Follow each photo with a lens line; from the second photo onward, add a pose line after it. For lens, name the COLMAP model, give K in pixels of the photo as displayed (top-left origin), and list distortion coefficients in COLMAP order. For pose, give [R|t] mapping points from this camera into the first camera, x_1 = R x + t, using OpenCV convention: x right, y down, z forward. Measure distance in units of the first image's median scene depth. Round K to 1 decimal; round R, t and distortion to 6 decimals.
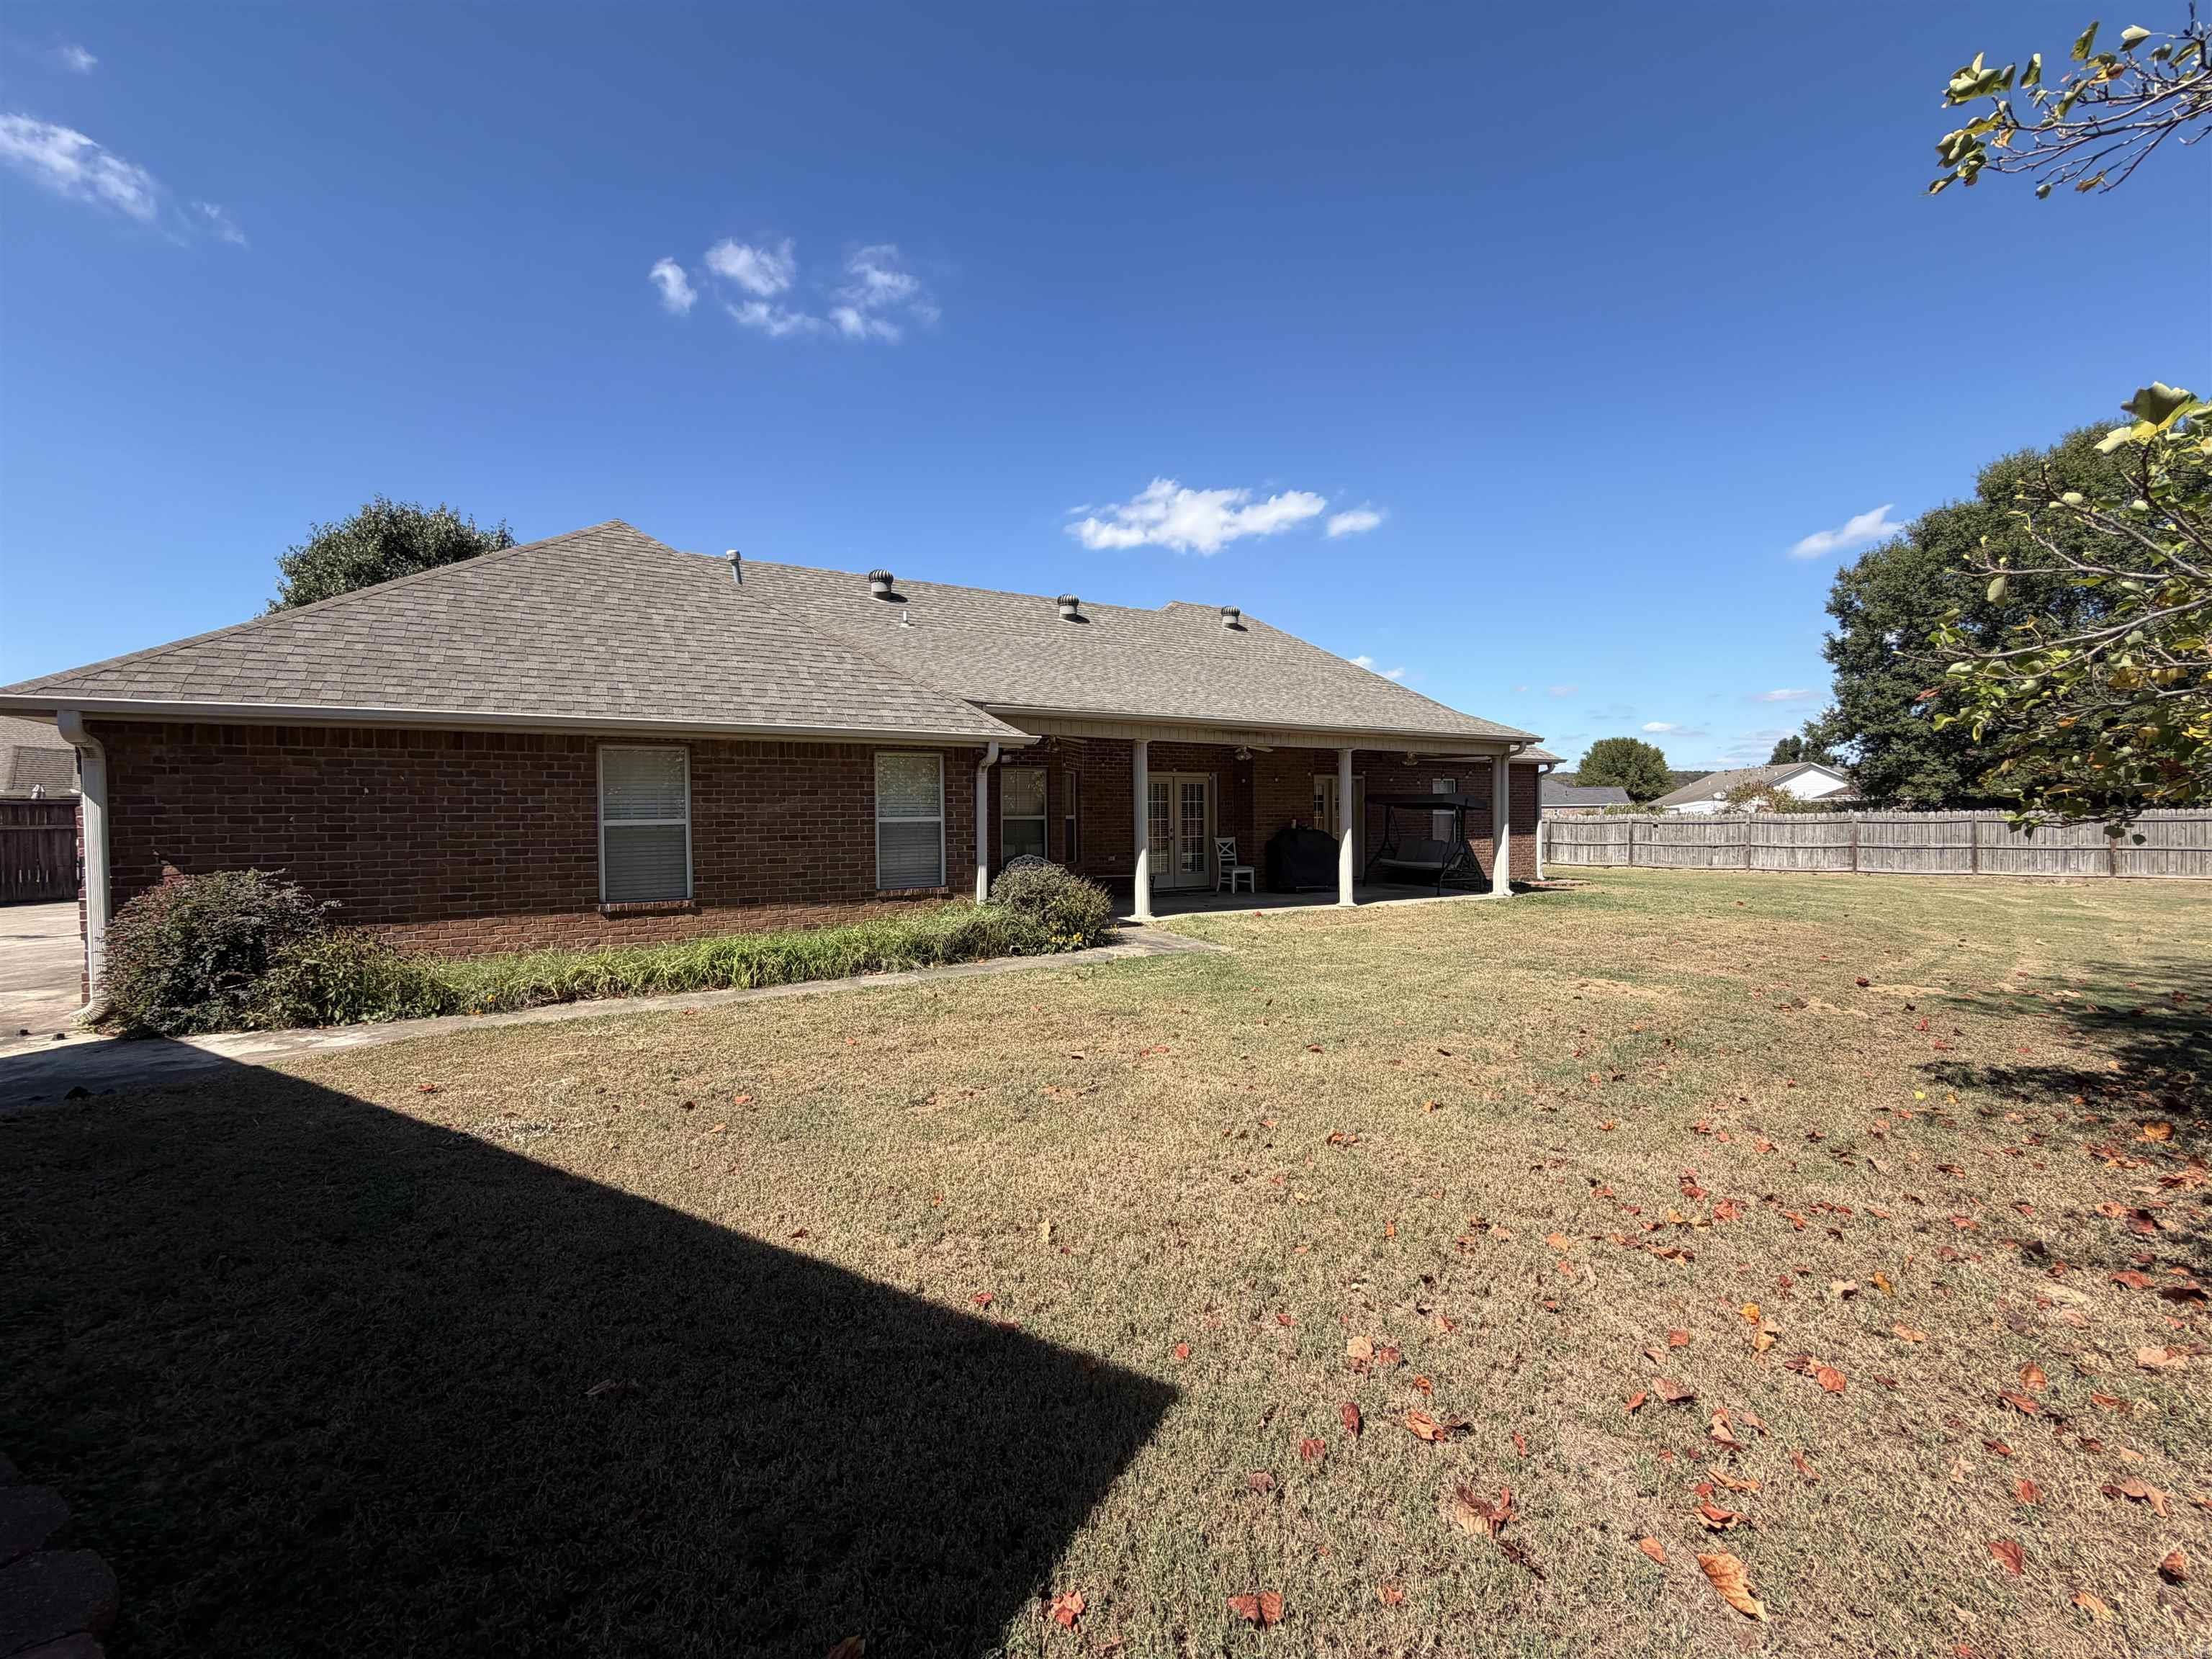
lens RADIAL K [[919.0, 0, 1106.0], [0, 919.0, 829.5], [0, 0, 1]] dist [-0.000032, 0.000009]
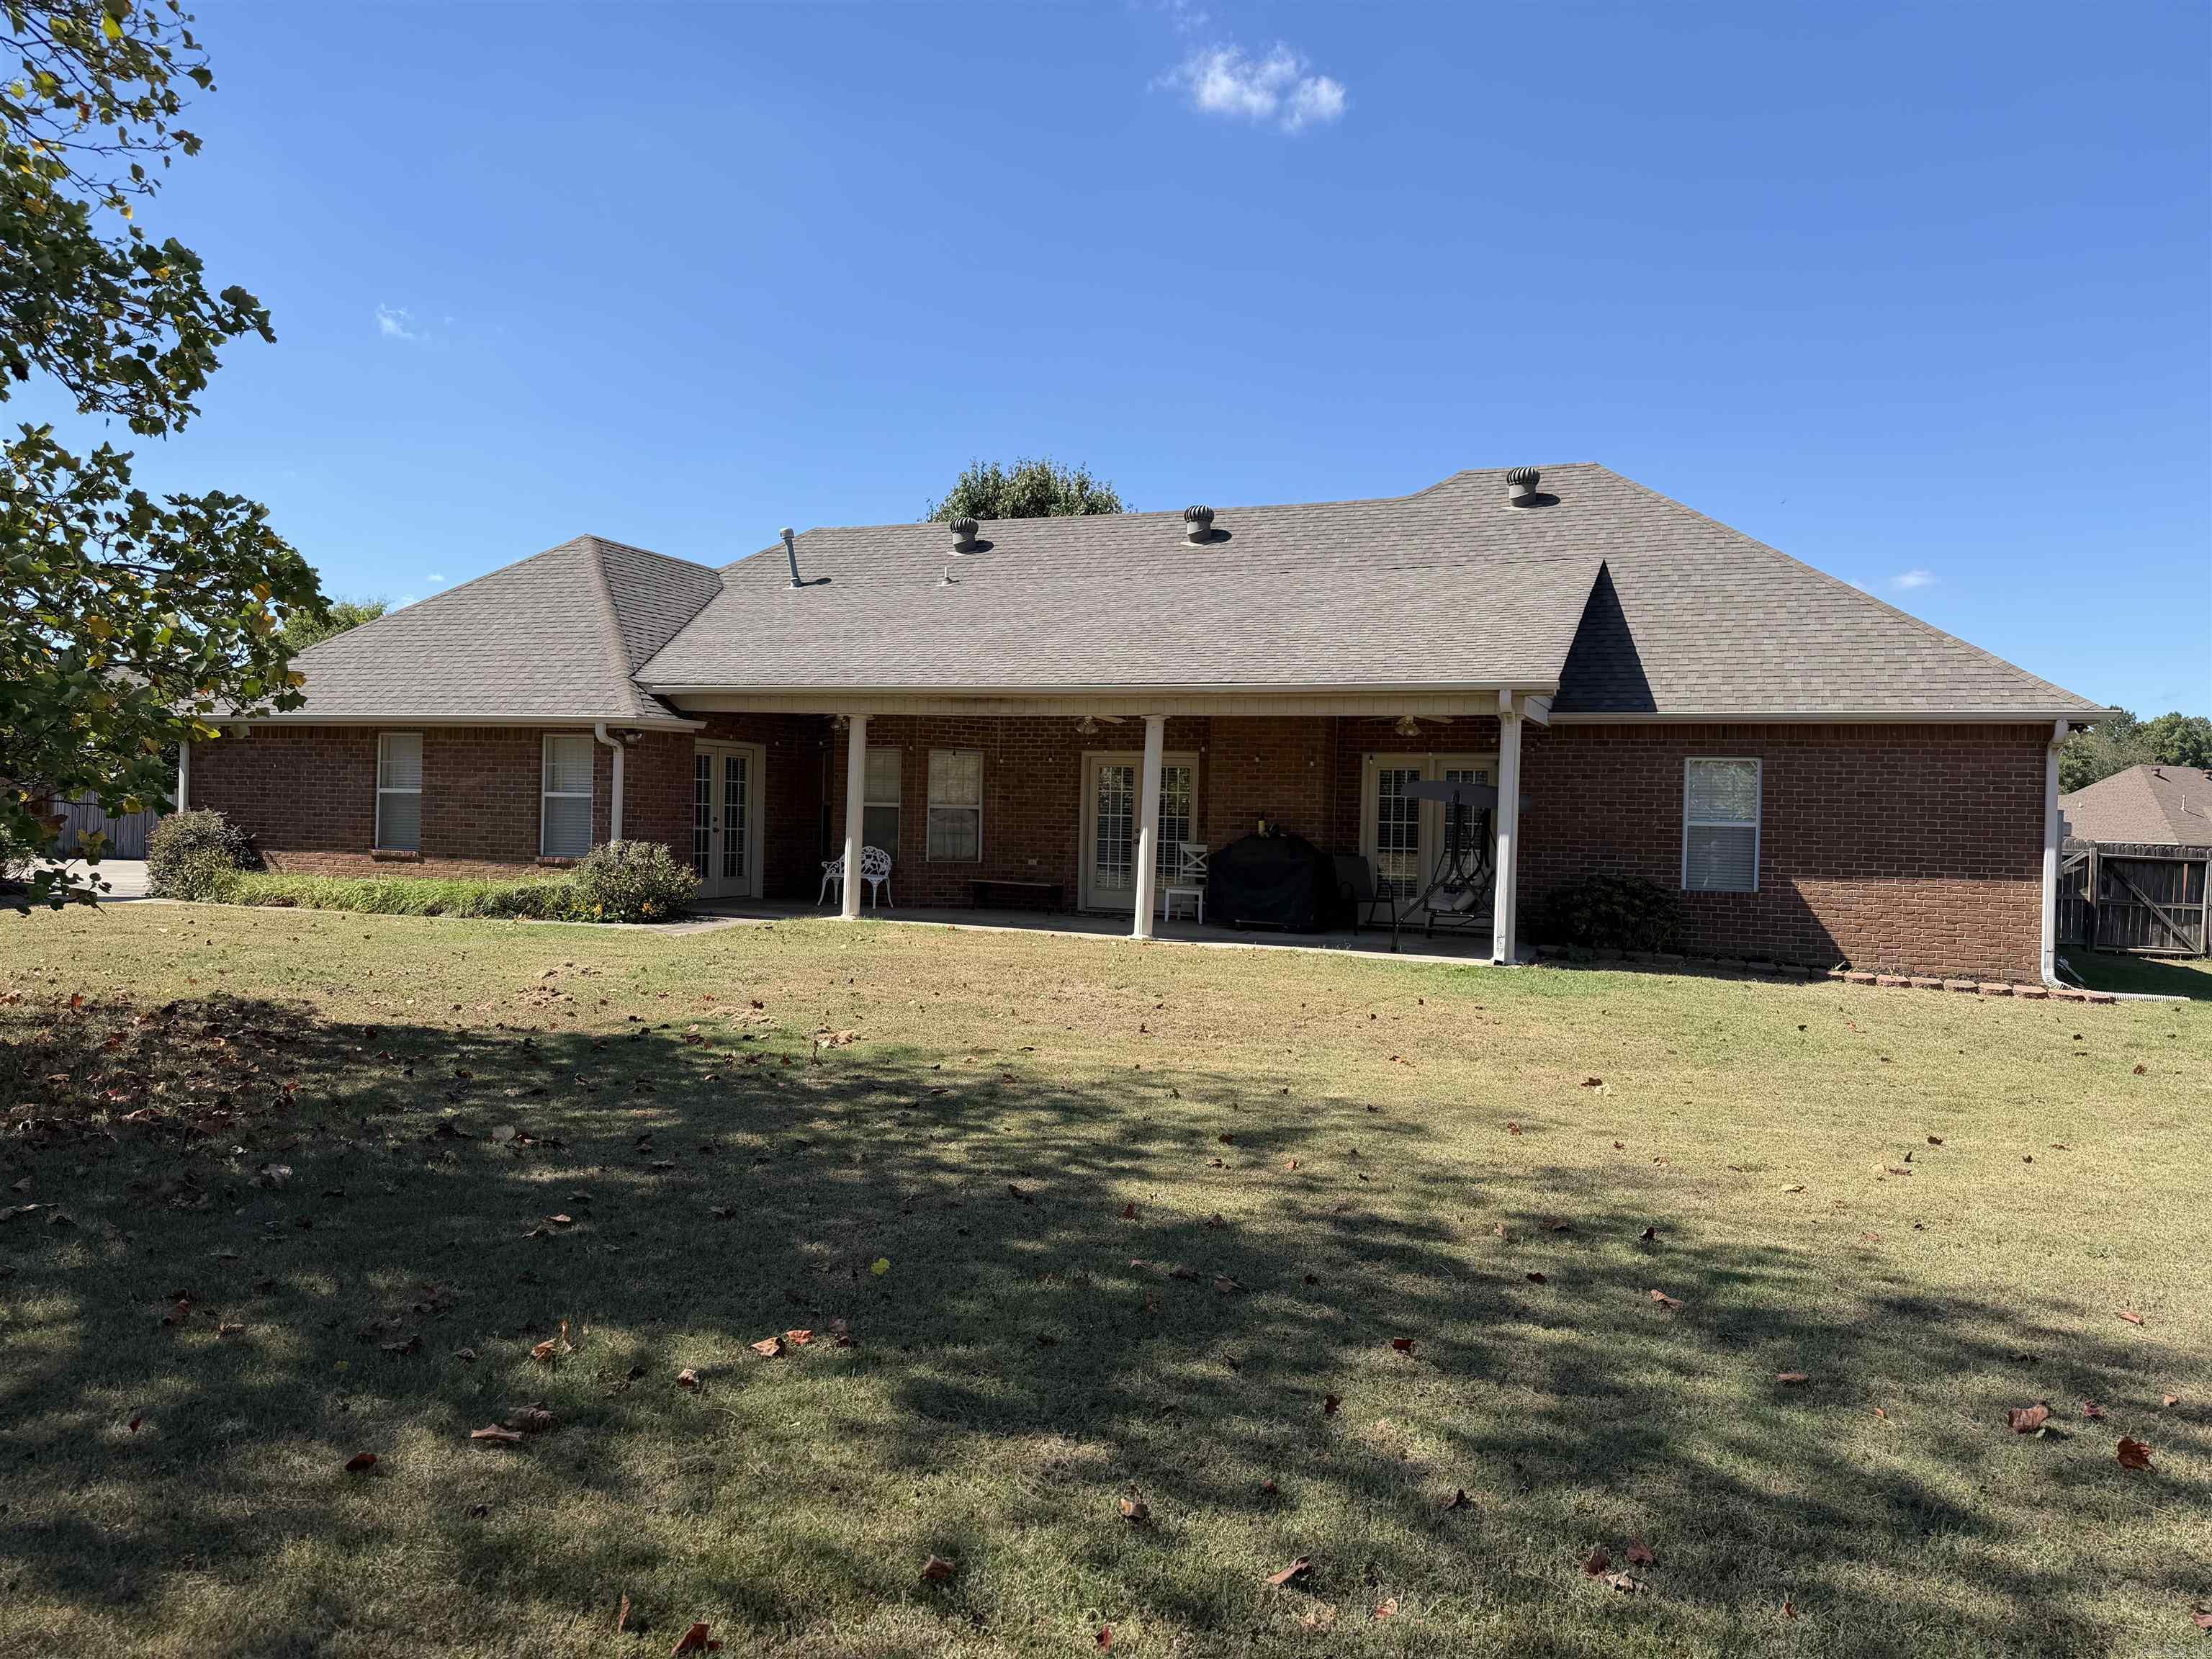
lens RADIAL K [[1551.1, 0, 1106.0], [0, 1551.1, 829.5], [0, 0, 1]] dist [0.166221, -0.286126]
pose [[0.619232, 0.037962, -0.784290, 1.373061], [-0.042816, 0.998977, 0.014549, -0.020325], [0.784040, 0.024571, 0.620224, 0.269334]]
